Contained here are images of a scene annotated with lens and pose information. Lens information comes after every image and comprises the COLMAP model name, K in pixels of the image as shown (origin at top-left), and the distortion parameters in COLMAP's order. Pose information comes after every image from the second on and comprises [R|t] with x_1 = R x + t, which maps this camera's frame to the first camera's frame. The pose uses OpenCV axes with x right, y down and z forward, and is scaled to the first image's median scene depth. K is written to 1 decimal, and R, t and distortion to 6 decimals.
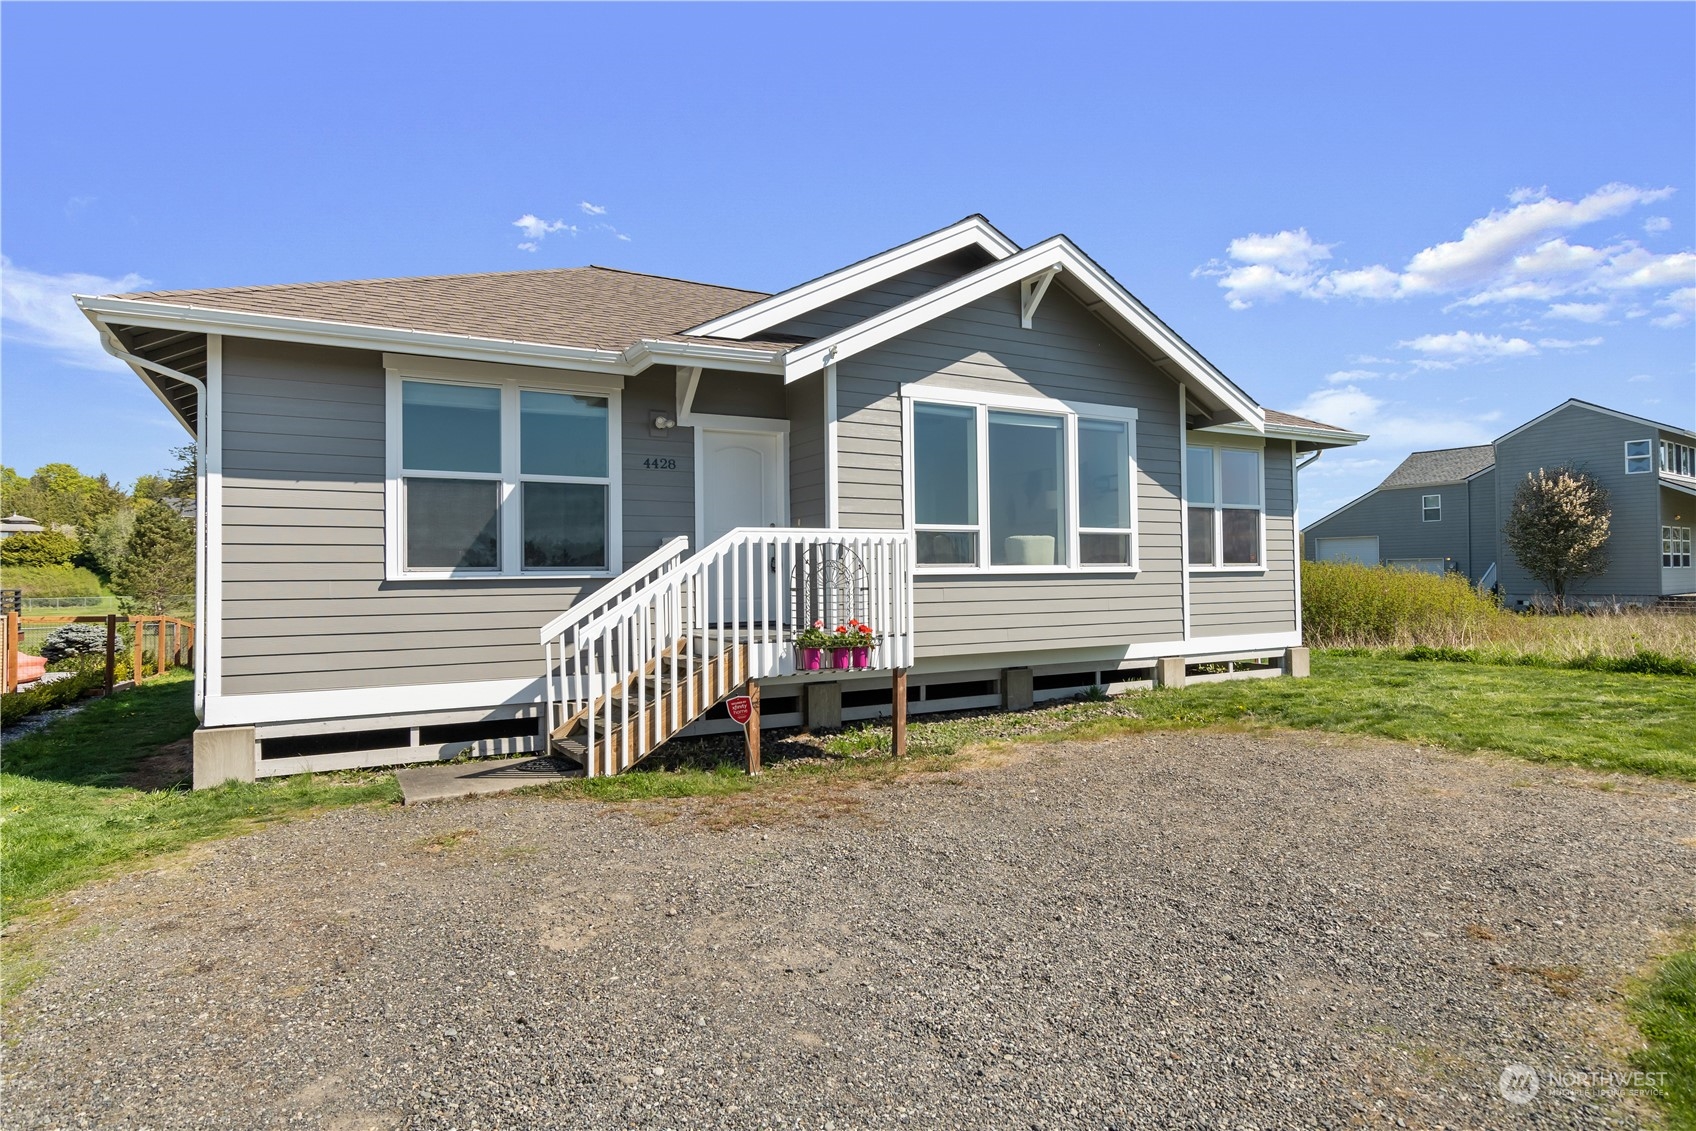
lens RADIAL K [[933.1, 0, 848.0], [0, 933.1, 565.5], [0, 0, 1]] dist [-0.001930, -0.000228]
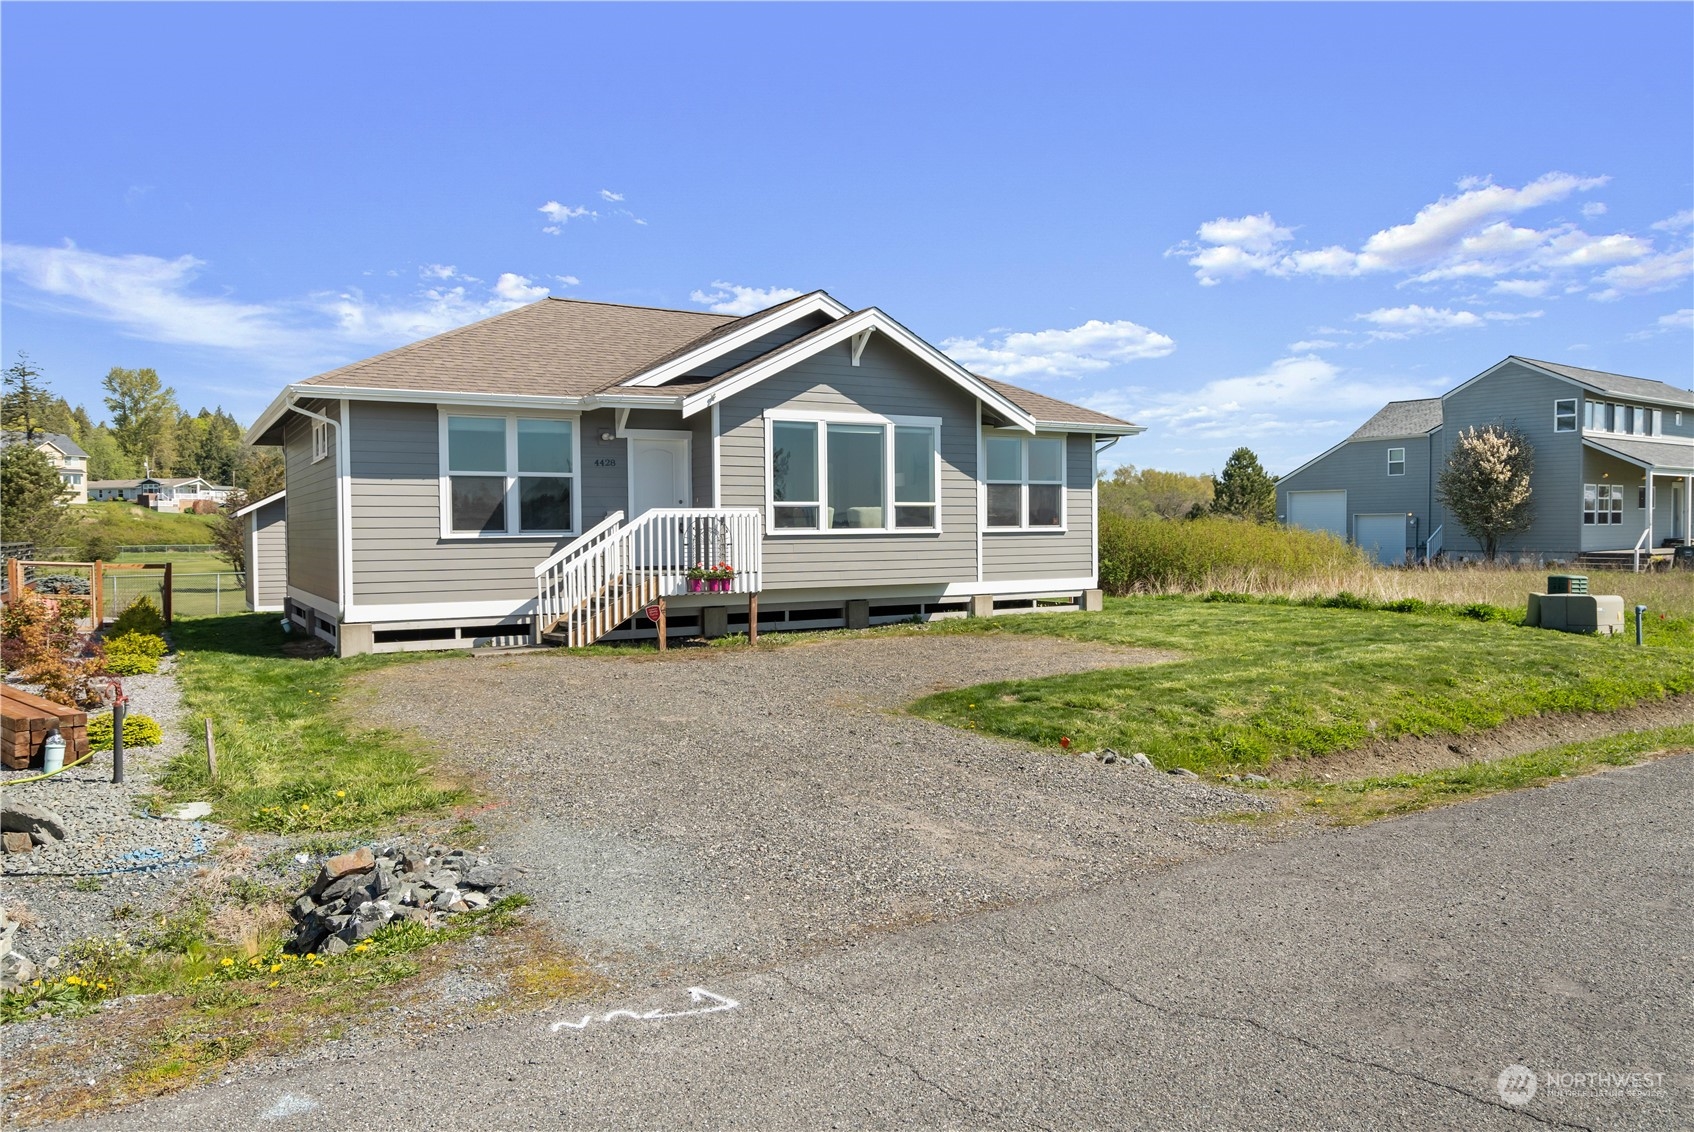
lens RADIAL K [[1154.5, 0, 847.0], [0, 1154.5, 566.0], [0, 0, 1]] dist [-0.001813, -0.000719]
pose [[0.999830, 0.002240, 0.018301, 0.168609], [-0.003060, 0.998986, 0.044920, -0.026392], [-0.018181, -0.044968, 0.998823, -0.949801]]
